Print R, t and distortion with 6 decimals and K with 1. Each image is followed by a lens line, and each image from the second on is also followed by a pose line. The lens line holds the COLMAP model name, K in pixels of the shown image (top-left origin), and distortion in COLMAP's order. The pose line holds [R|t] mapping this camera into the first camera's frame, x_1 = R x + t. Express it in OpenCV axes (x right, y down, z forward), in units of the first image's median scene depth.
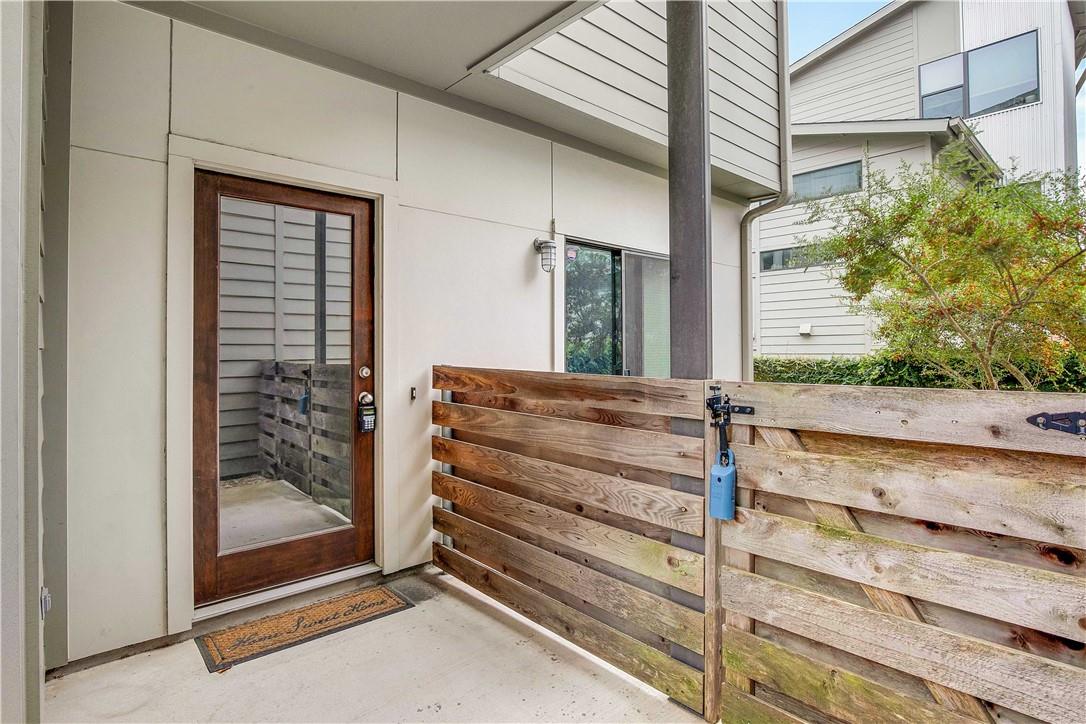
lens RADIAL K [[554.0, 0, 539.4], [0, 554.0, 345.2], [0, 0, 1]] dist [-0.000651, -0.000031]
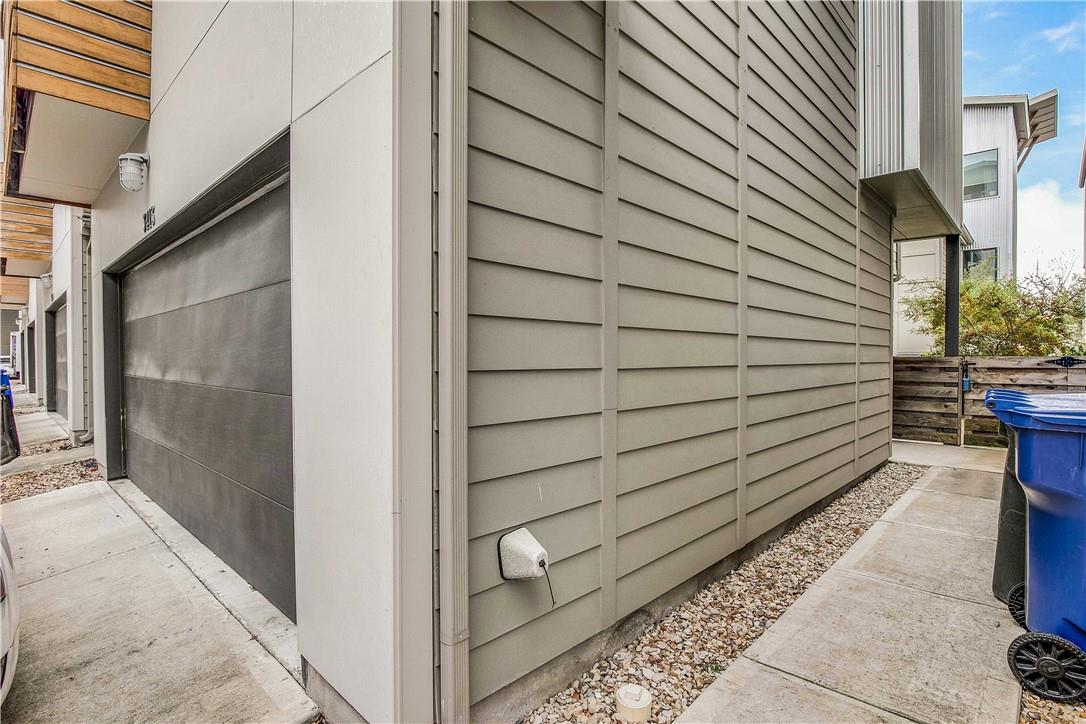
lens RADIAL K [[540.3, 0, 543.0], [0, 540.3, 362.0], [0, 0, 1]] dist [-0.000867, -0.000198]
pose [[0.997234, -0.000882, 0.074326, -3.019430], [-0.000053, 0.999921, 0.012575, 0.051922], [-0.074331, -0.012544, 0.997155, -2.670536]]
